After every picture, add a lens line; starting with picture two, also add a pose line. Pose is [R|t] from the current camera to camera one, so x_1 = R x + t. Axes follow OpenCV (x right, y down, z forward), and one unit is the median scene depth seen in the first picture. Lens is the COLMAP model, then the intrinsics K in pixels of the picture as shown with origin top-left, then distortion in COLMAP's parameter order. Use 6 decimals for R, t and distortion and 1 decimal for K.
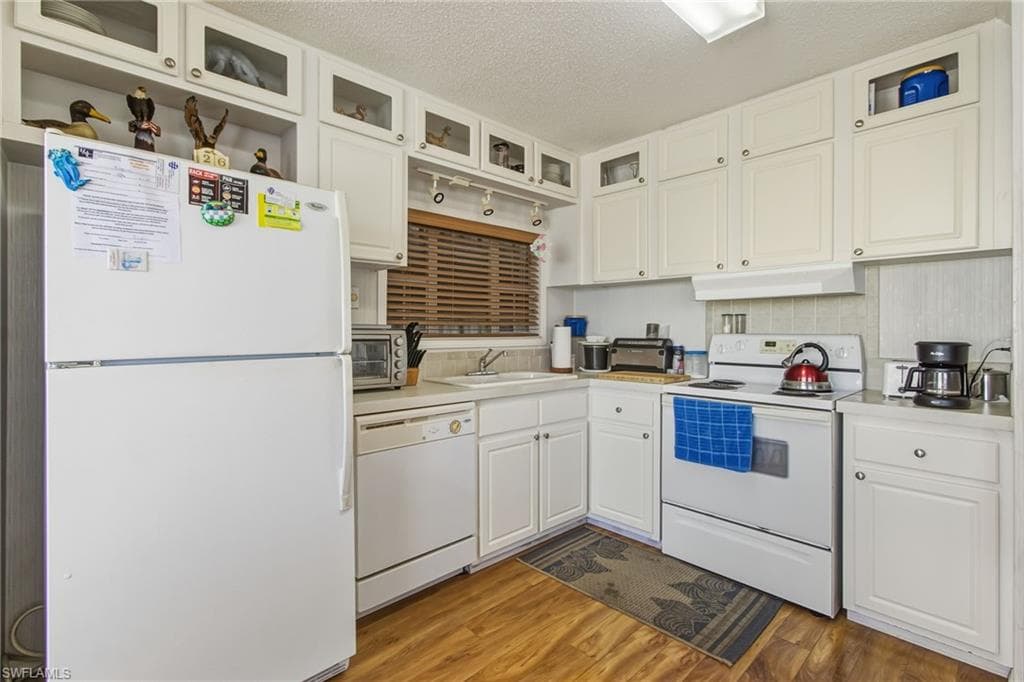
lens RADIAL K [[481.5, 0, 507.8], [0, 481.5, 332.8], [0, 0, 1]] dist [0.001570, 0.003242]
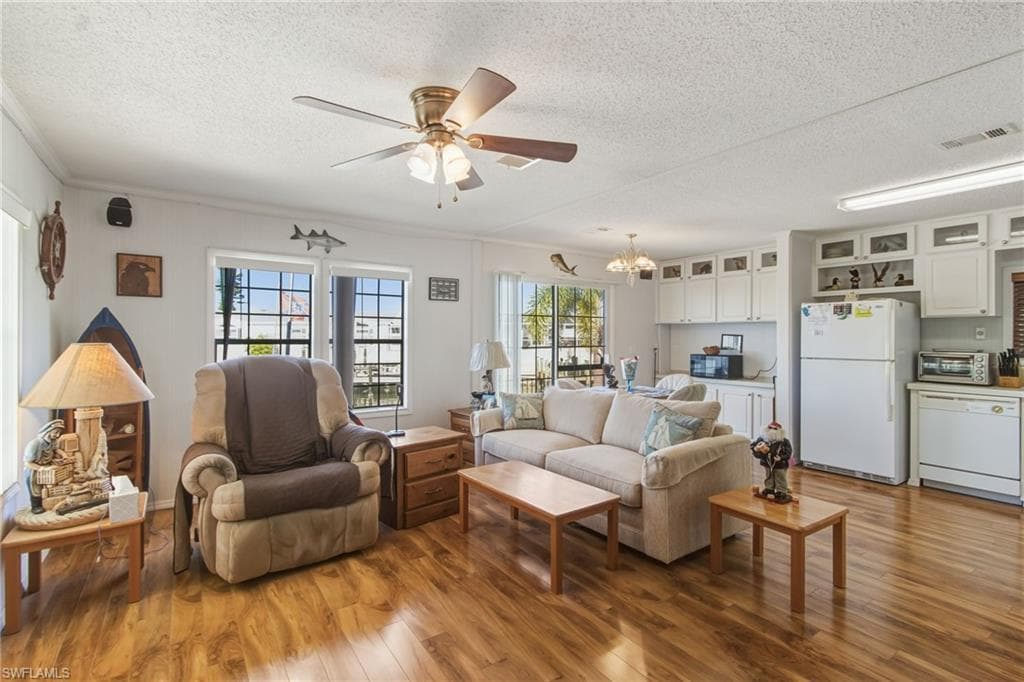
lens RADIAL K [[481.5, 0, 511.0], [0, 481.5, 331.4], [0, 0, 1]] dist [0.001570, 0.003242]
pose [[-0.159008, -0.004723, -0.987266, 2.660408], [-0.004366, 0.999982, -0.004080, -0.100178], [0.987268, 0.003661, -0.159026, -0.634130]]
